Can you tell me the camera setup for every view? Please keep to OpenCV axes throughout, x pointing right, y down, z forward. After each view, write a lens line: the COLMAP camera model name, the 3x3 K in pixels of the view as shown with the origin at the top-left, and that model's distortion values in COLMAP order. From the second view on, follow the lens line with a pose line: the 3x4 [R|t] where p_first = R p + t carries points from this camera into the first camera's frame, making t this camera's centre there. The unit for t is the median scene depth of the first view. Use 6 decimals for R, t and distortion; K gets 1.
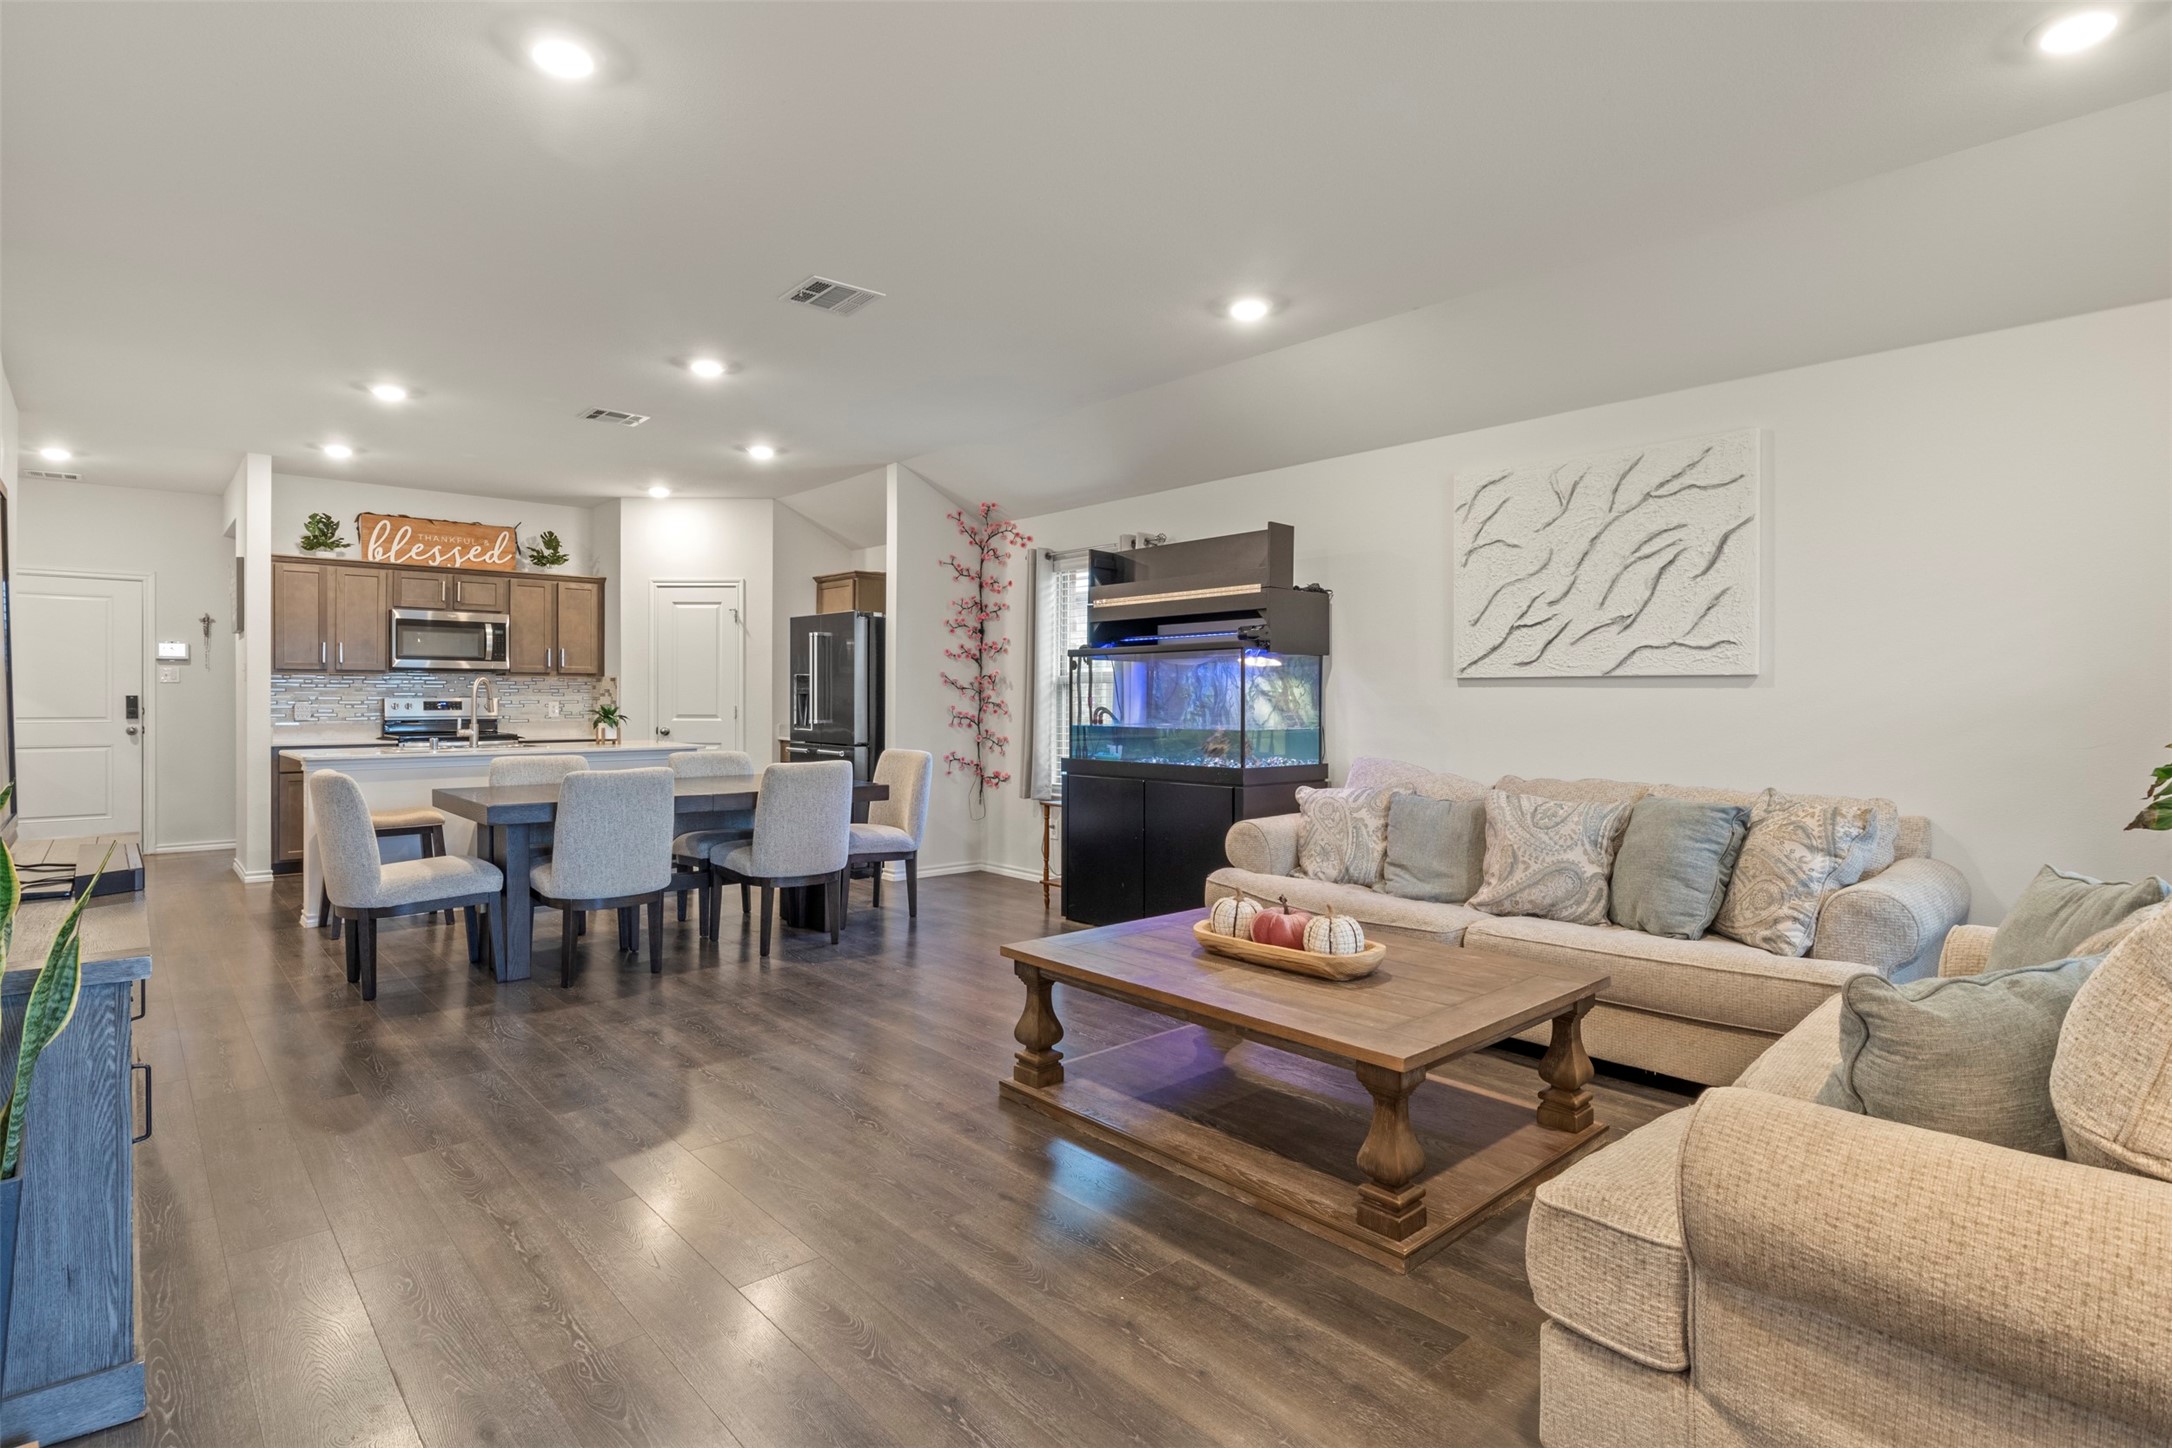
lens RADIAL K [[1089.7, 0, 1075.0], [0, 1089.7, 706.9], [0, 0, 1]] dist [-0.017042, -0.000424]
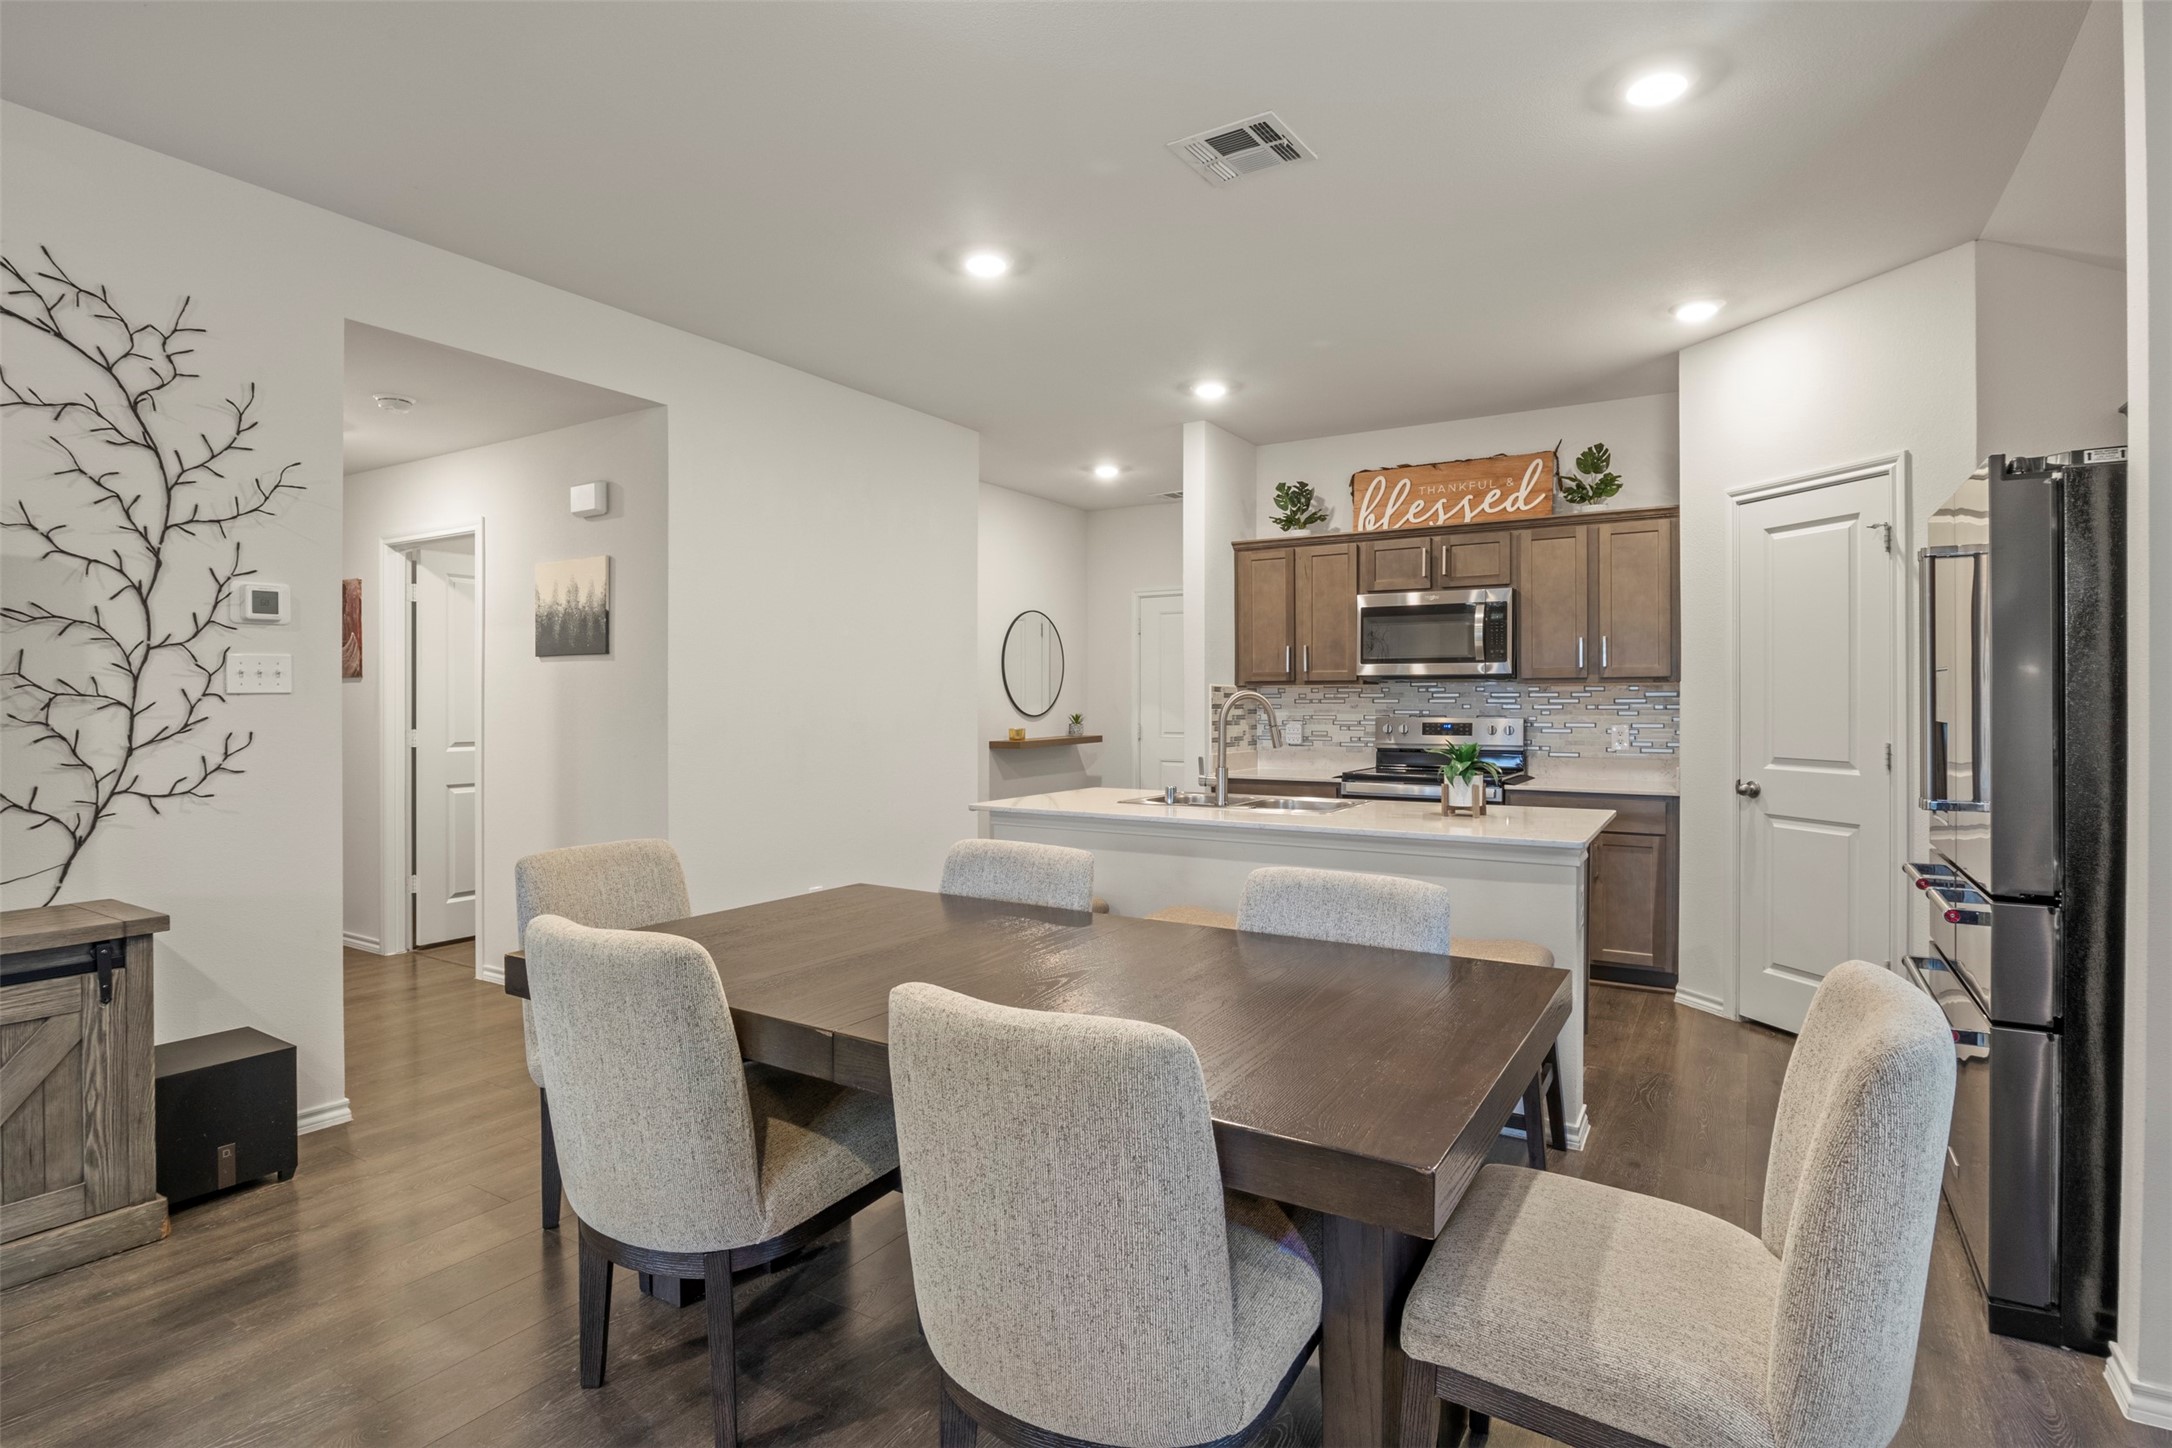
lens RADIAL K [[1089.7, 0, 1077.0], [0, 1089.7, 707.4], [0, 0, 1]] dist [-0.017042, -0.000424]
pose [[0.291080, 0.003446, -0.956693, 0.012563], [-0.004553, 0.999987, 0.002217, -0.016312], [0.956688, 0.003711, 0.291092, 0.616372]]
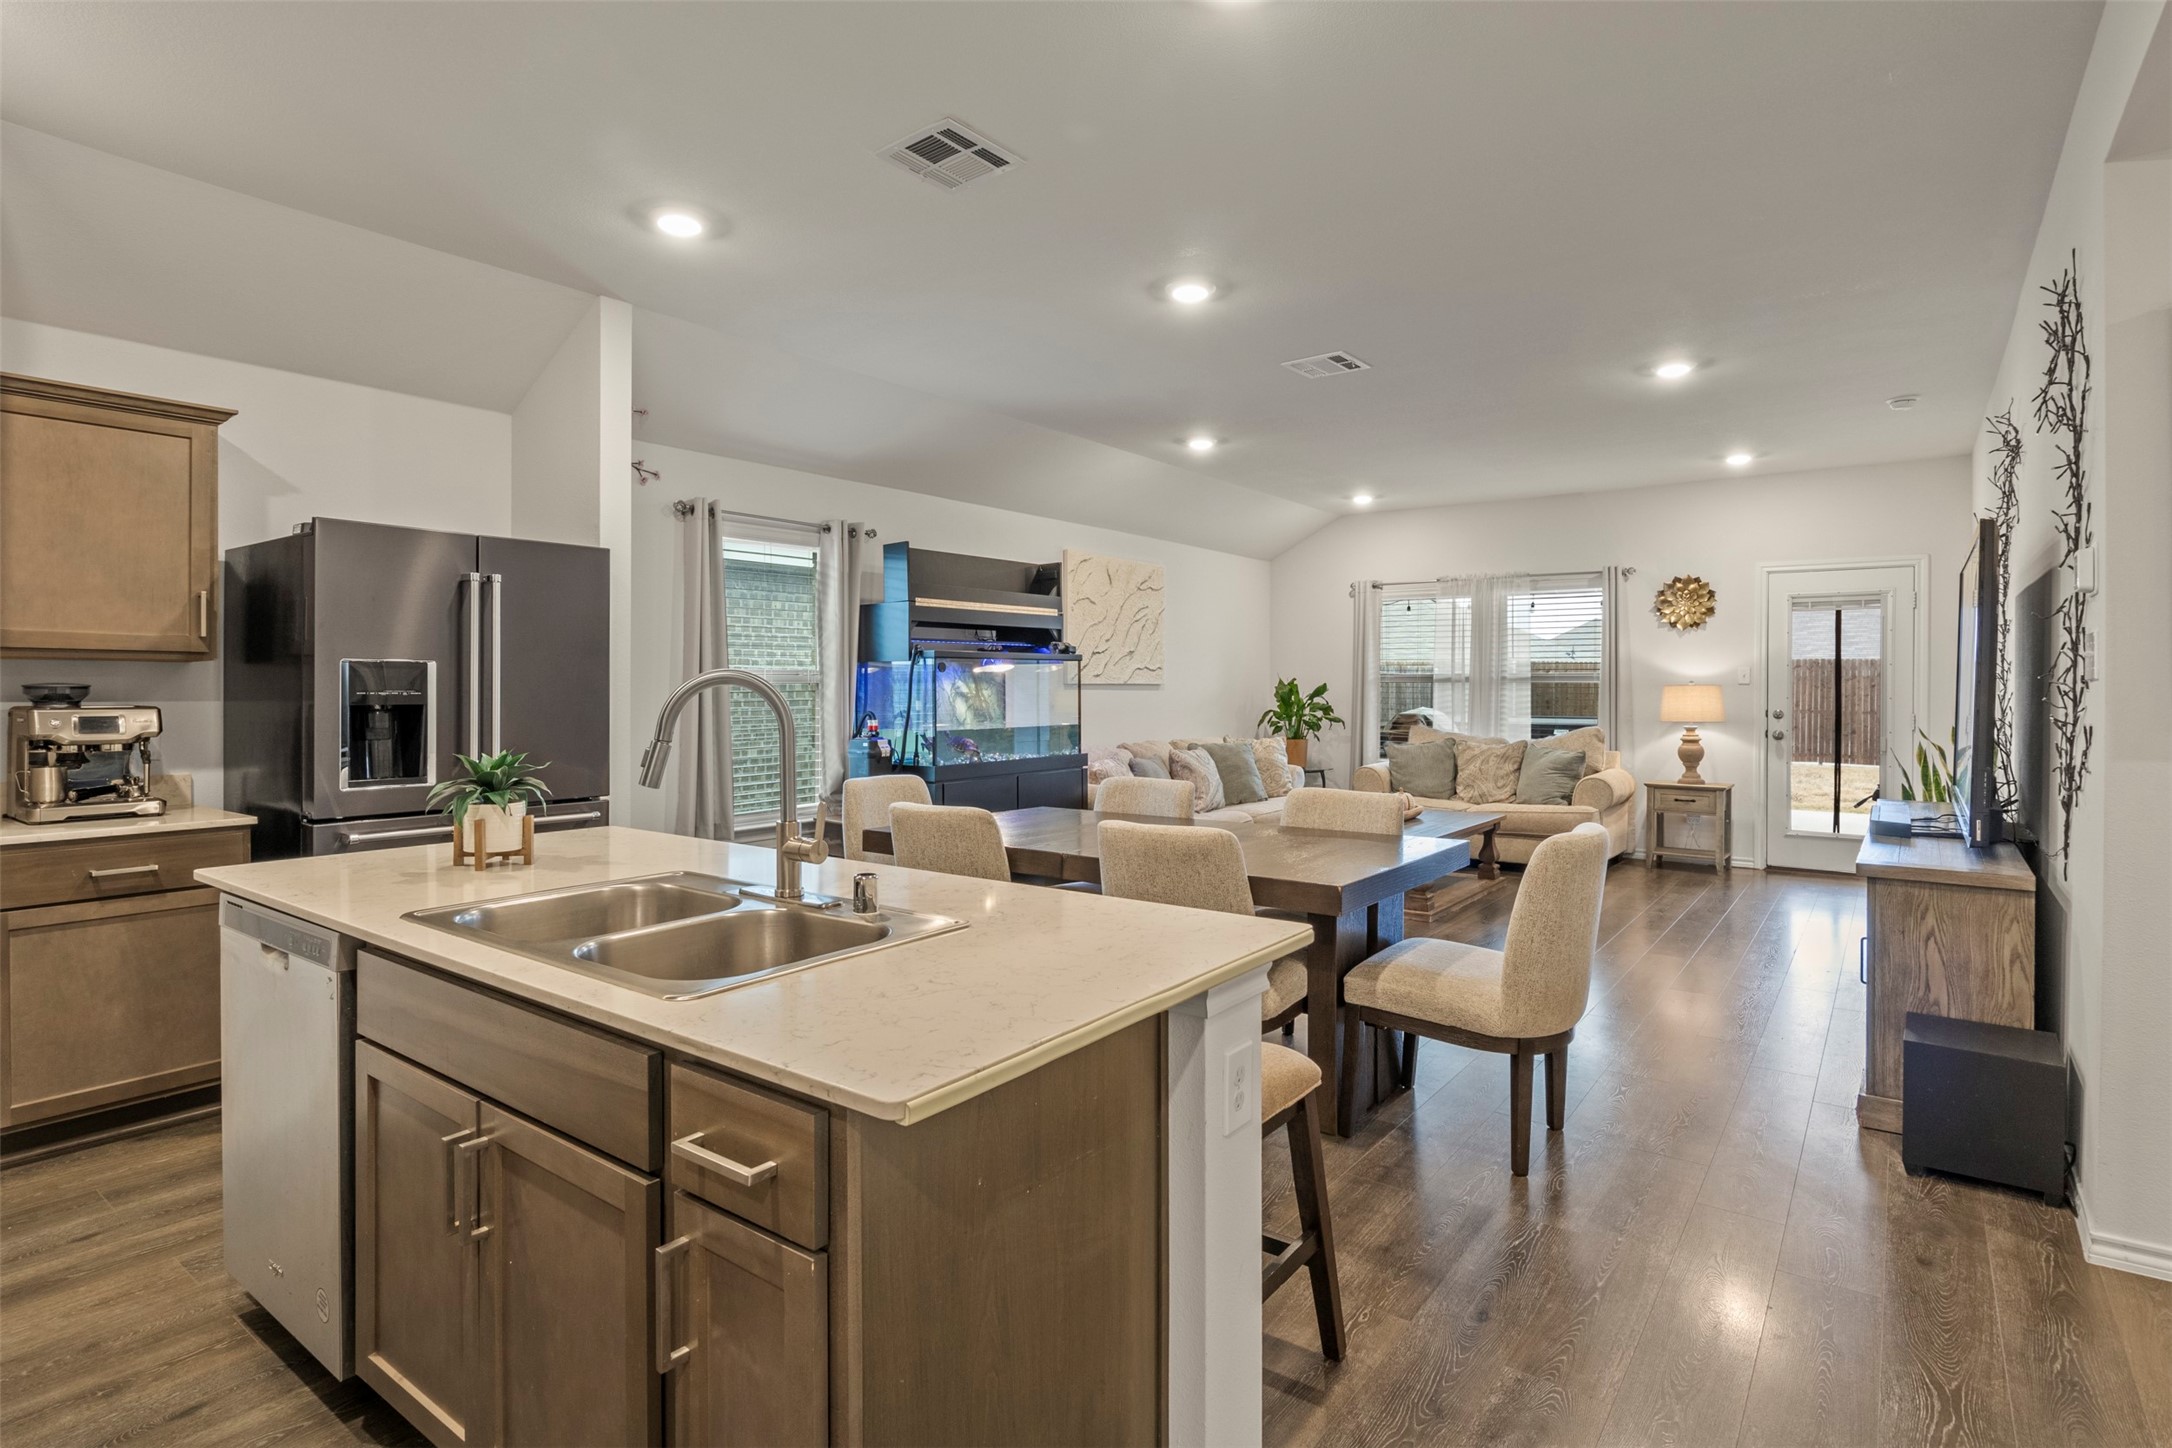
lens RADIAL K [[1089.7, 0, 1092.2], [0, 1089.7, 686.0], [0, 0, 1]] dist [-0.017042, -0.000424]
pose [[-0.203995, -0.000604, 0.978972, -0.724555], [0.010270, 0.999943, 0.002757, -0.017645], [-0.978918, 0.010617, -0.203978, 0.813424]]
